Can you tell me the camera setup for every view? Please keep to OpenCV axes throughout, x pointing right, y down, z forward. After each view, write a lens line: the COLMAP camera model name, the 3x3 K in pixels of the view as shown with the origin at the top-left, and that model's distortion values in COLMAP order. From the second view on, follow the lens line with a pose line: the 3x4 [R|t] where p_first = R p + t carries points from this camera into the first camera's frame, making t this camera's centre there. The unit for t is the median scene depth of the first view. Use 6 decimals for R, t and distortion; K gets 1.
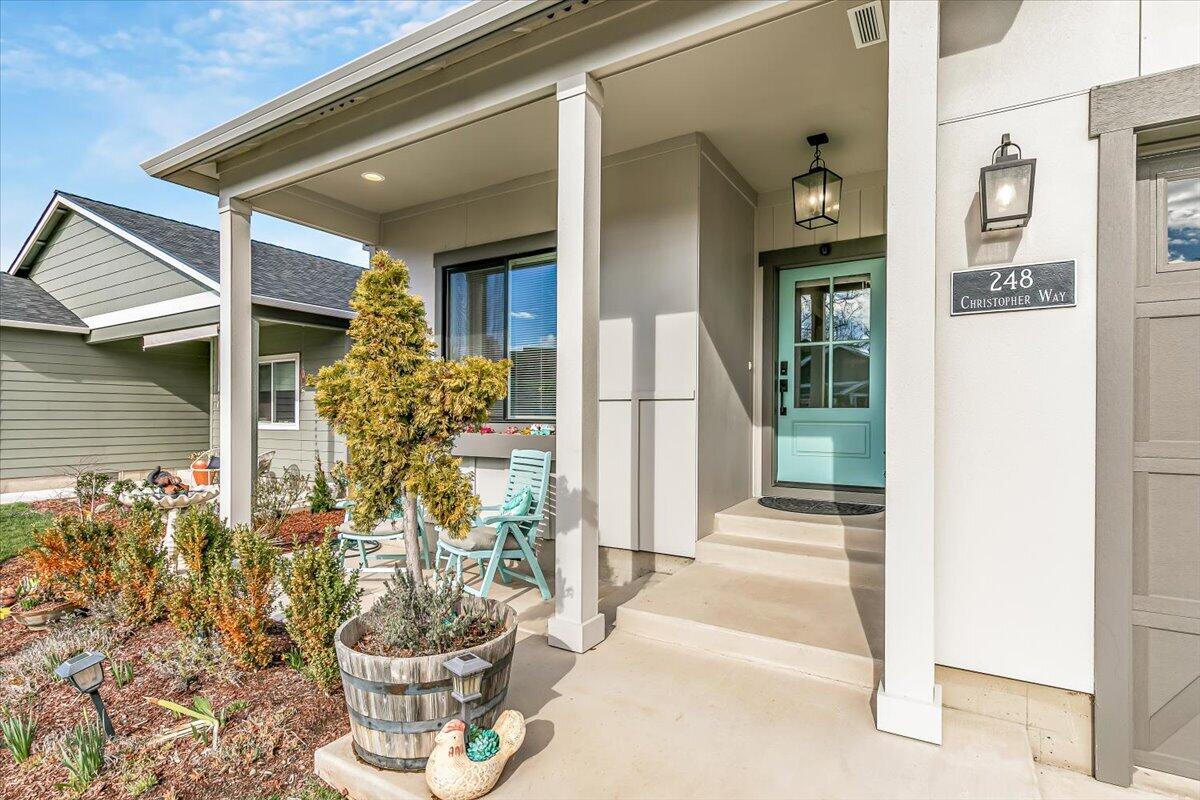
lens RADIAL K [[491.9, 0, 599.5], [0, 491.9, 412.6], [0, 0, 1]] dist [0.001443, -0.000064]
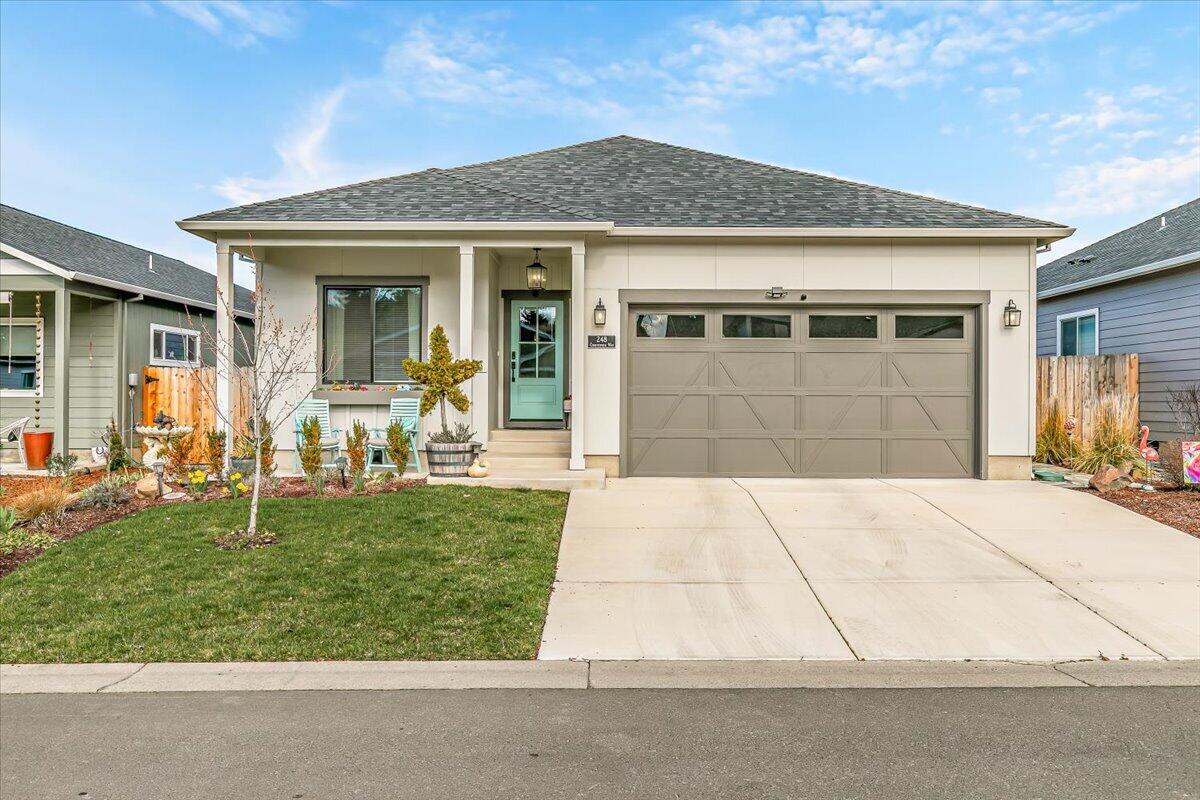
lens RADIAL K [[555.9, 0, 601.5], [0, 555.9, 405.6], [0, 0, 1]] dist [0.007400, -0.001110]
pose [[0.809495, -0.019870, 0.586791, -0.741117], [-0.000427, 0.999407, 0.034432, 0.029168], [-0.587127, -0.028123, 0.809006, -1.099287]]
